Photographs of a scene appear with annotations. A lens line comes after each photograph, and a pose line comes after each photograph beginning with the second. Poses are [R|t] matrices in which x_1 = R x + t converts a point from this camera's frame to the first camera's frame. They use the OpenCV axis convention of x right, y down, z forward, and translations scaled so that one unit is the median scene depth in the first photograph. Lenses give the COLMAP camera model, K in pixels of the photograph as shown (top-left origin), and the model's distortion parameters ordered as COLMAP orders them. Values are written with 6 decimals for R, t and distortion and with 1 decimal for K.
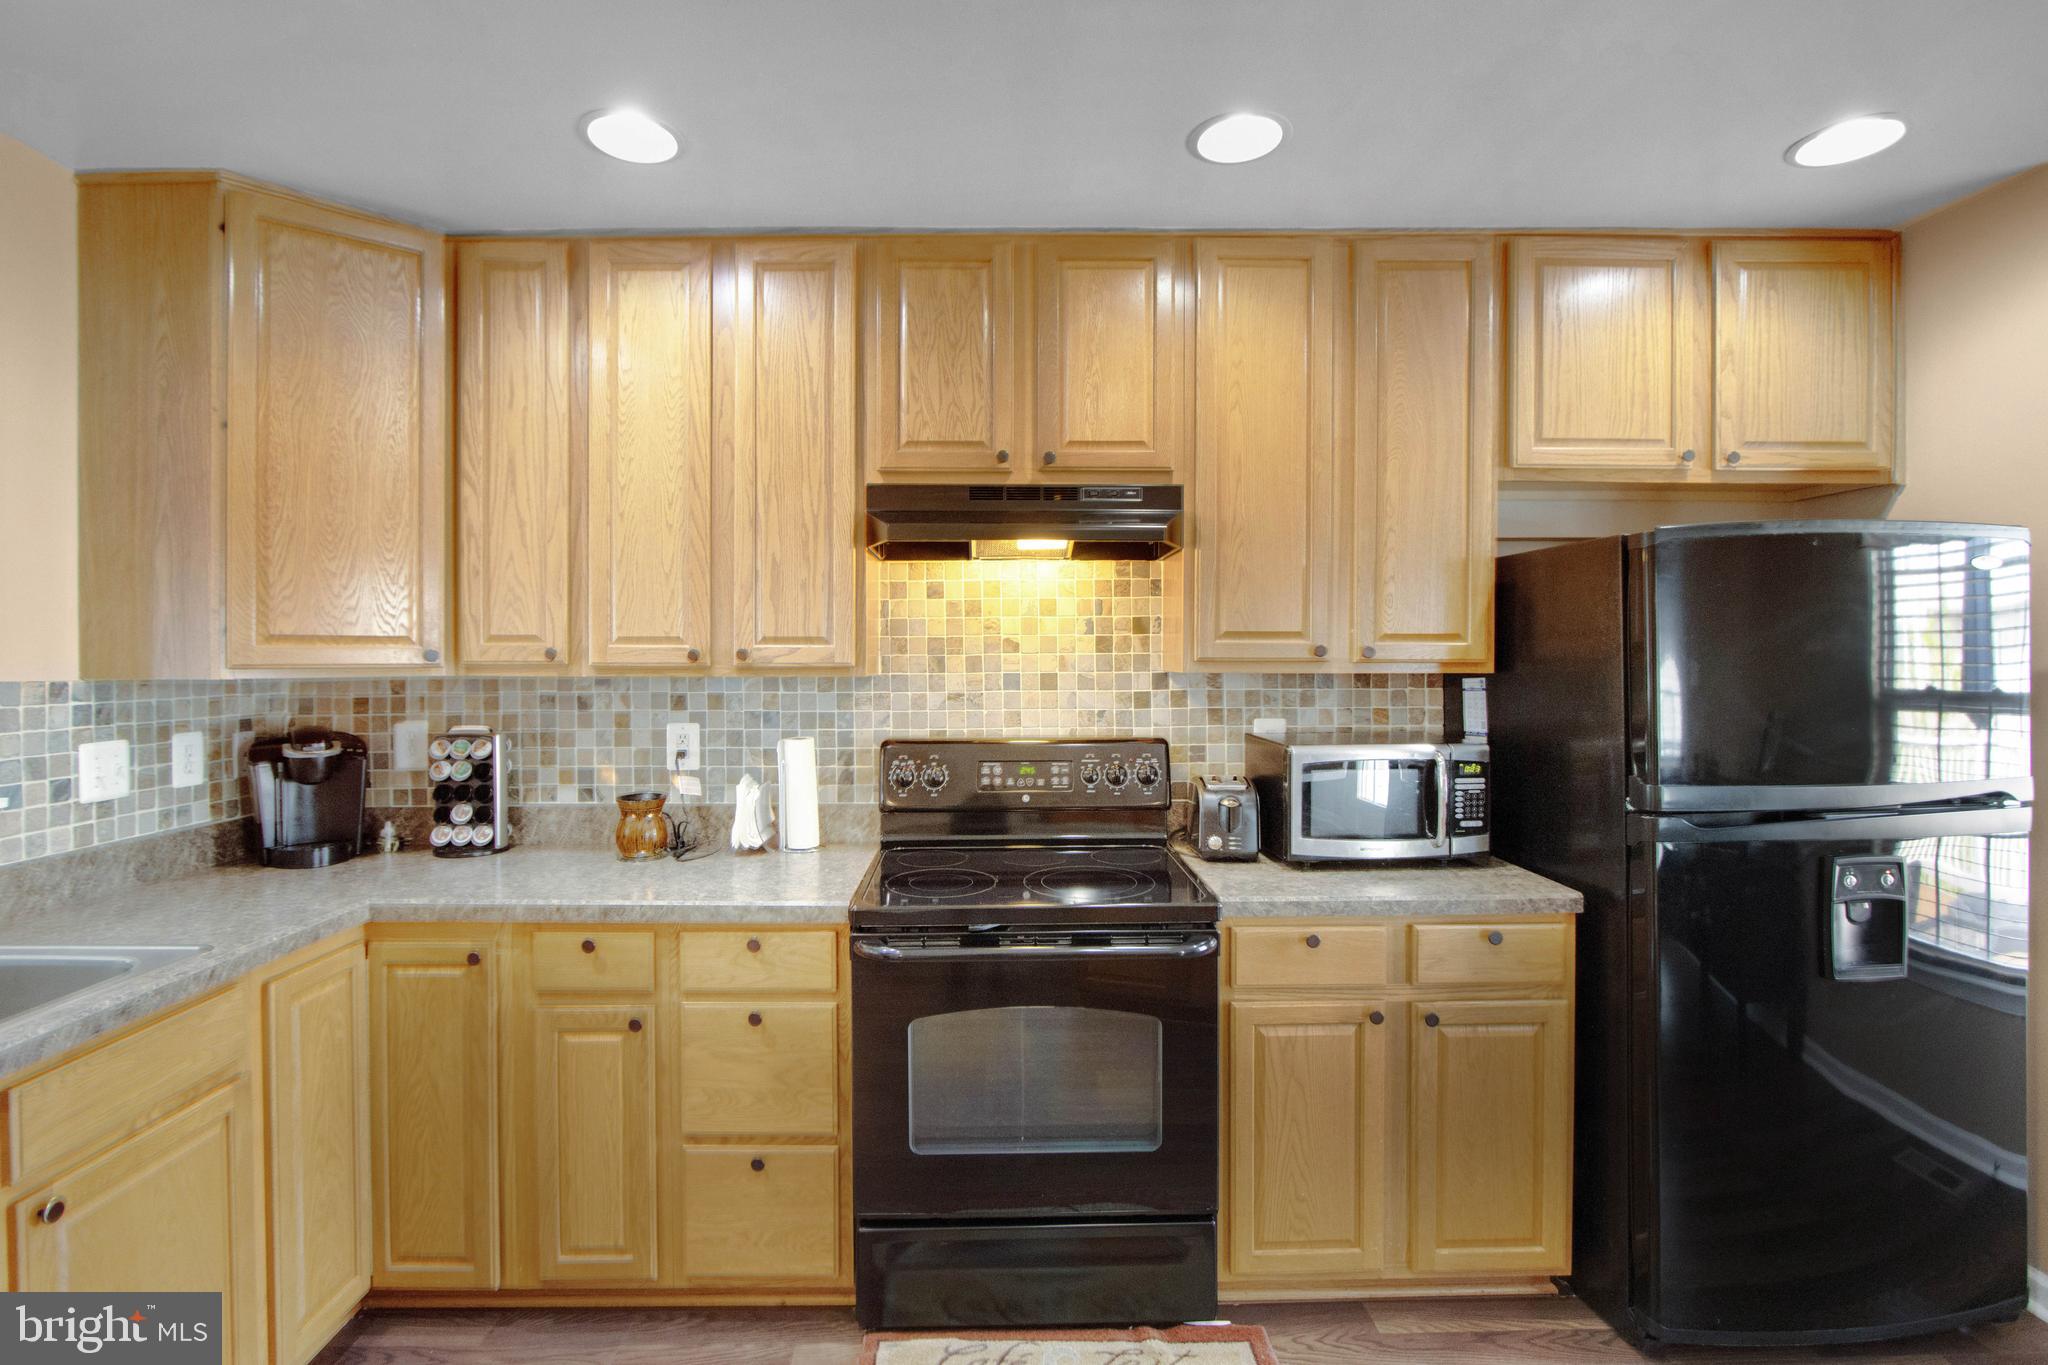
lens RADIAL K [[965.7, 0, 1020.4], [0, 965.7, 653.8], [0, 0, 1]] dist [-0.016568, -0.000351]
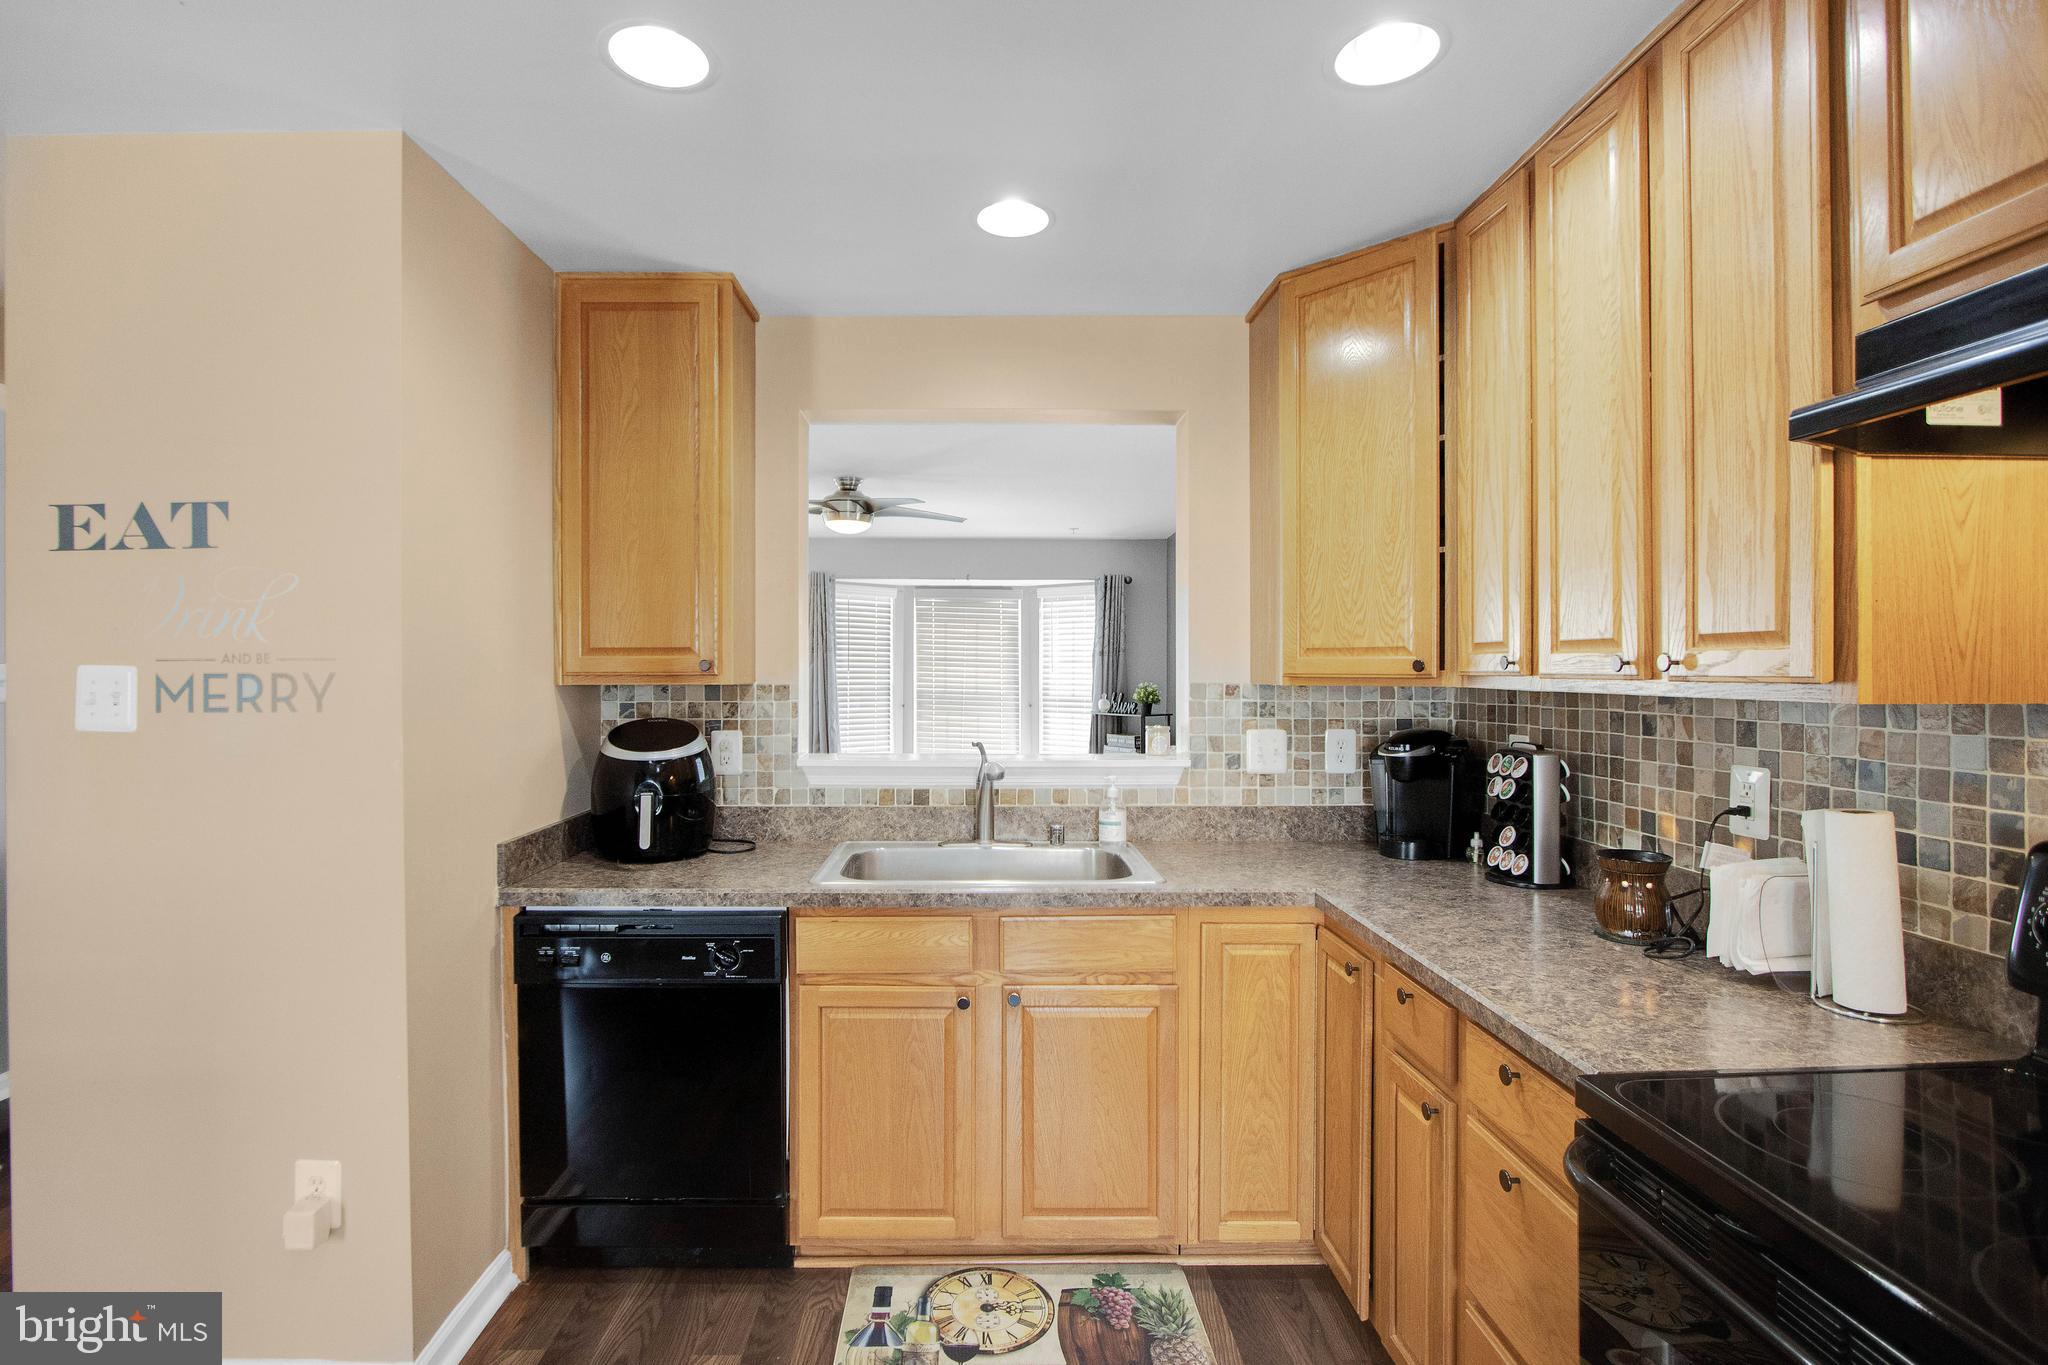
lens RADIAL K [[970.7, 0, 972.8], [0, 970.7, 671.2], [0, 0, 1]] dist [0.001232, 0.000643]
pose [[-0.015857, 0.004307, -0.999865, 0.371174], [0.003207, 0.999986, 0.004257, 0.001842], [0.999869, -0.003139, -0.015871, 0.528070]]
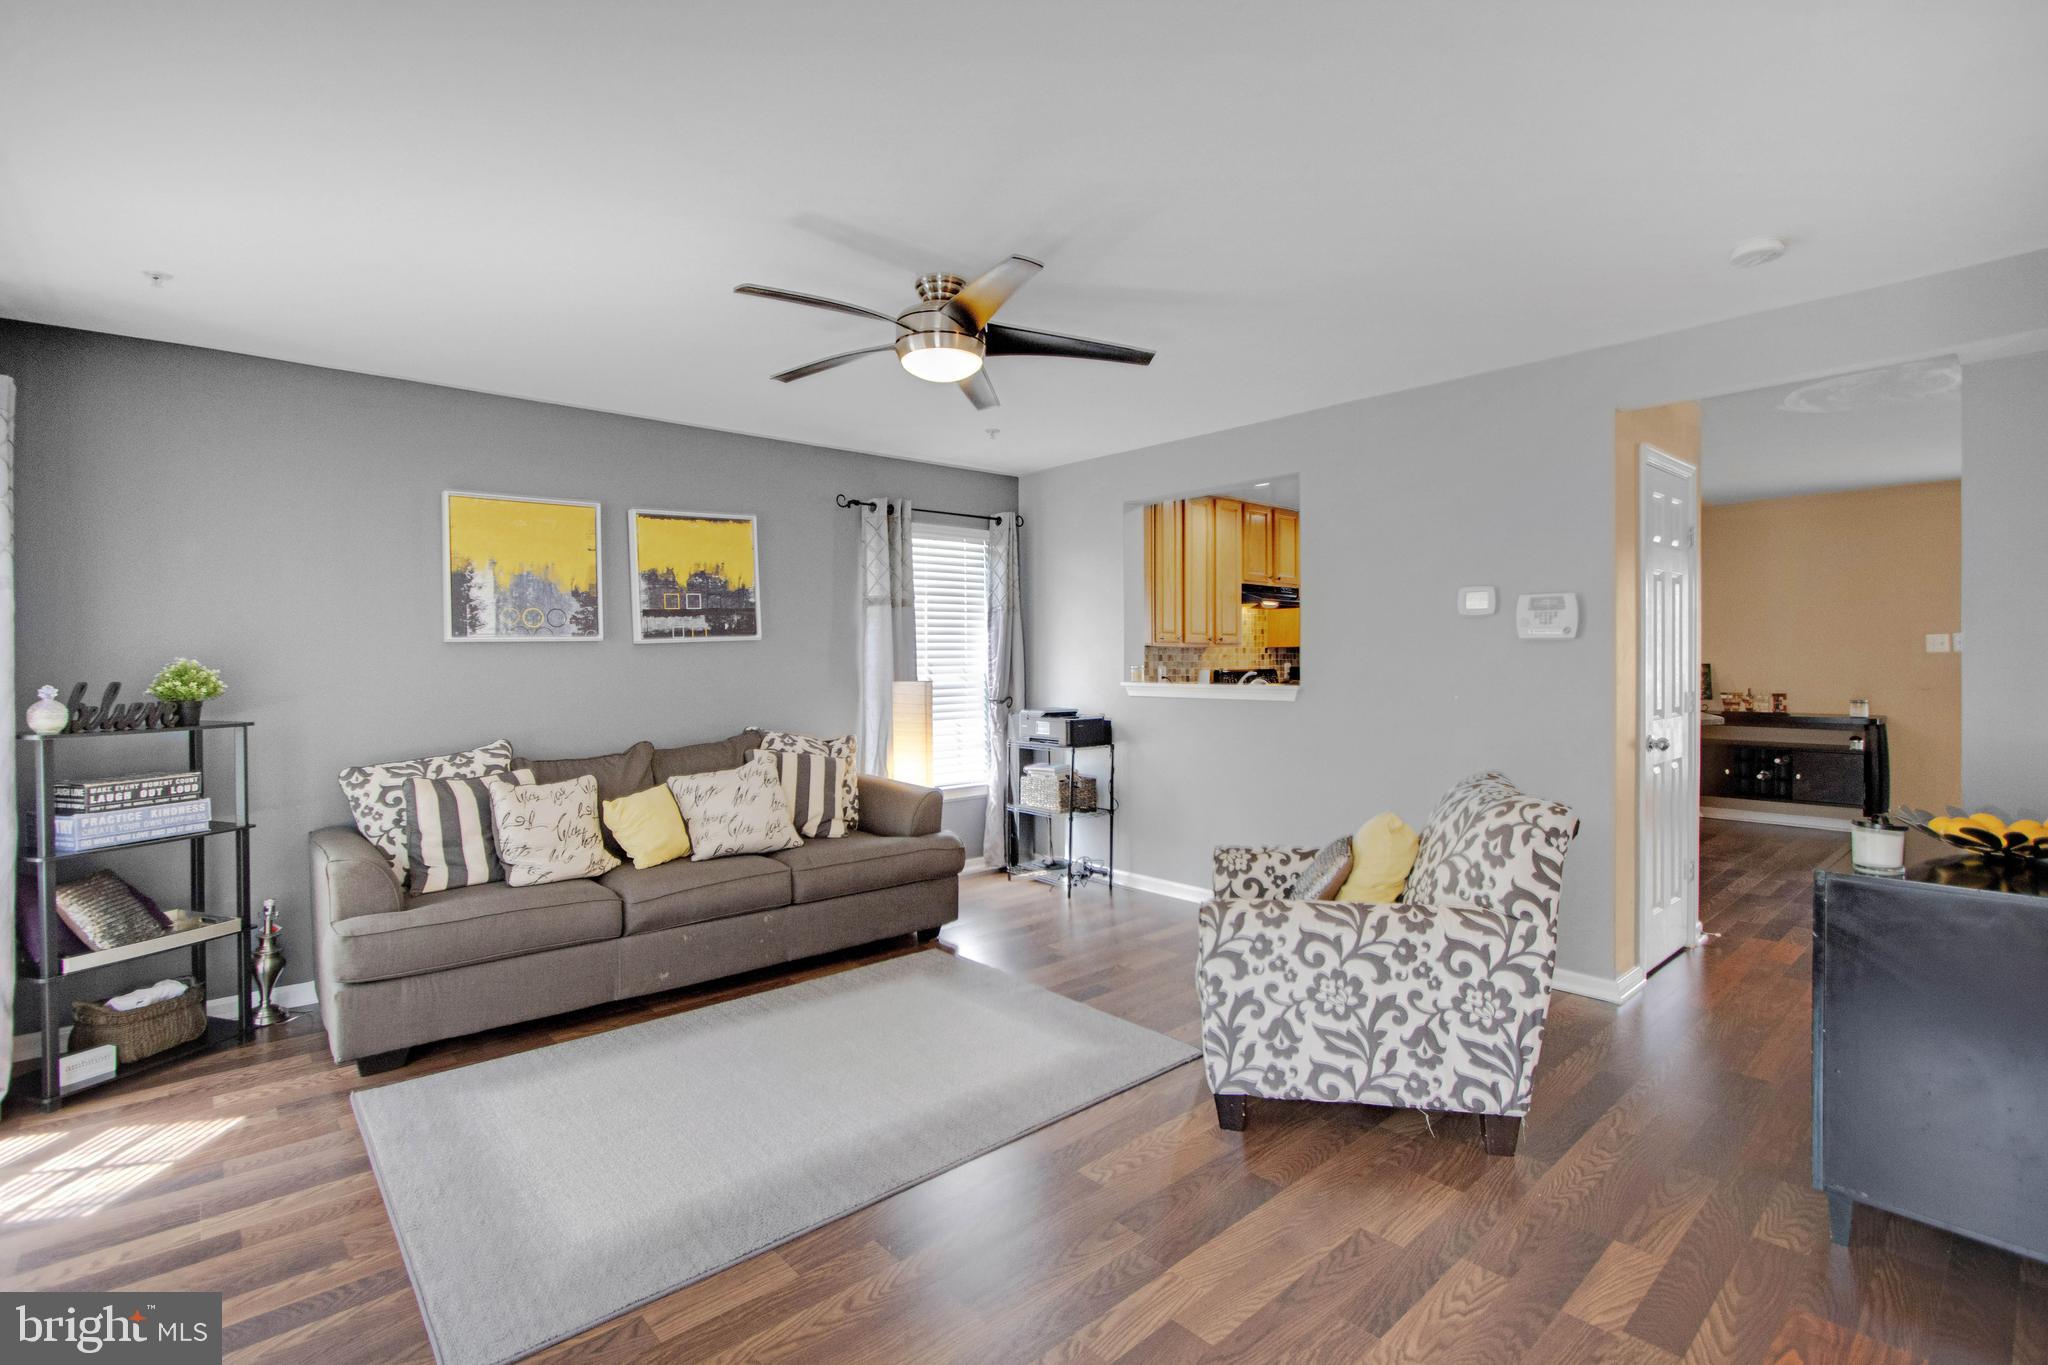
lens RADIAL K [[940.8, 0, 976.0], [0, 940.8, 664.5], [0, 0, 1]] dist [-0.013259, 0.000504]
pose [[0.776571, -0.007813, 0.629982, -2.648308], [0.005394, 0.999969, 0.005751, 0.056165], [-0.630007, -0.001068, 0.776589, -0.757927]]
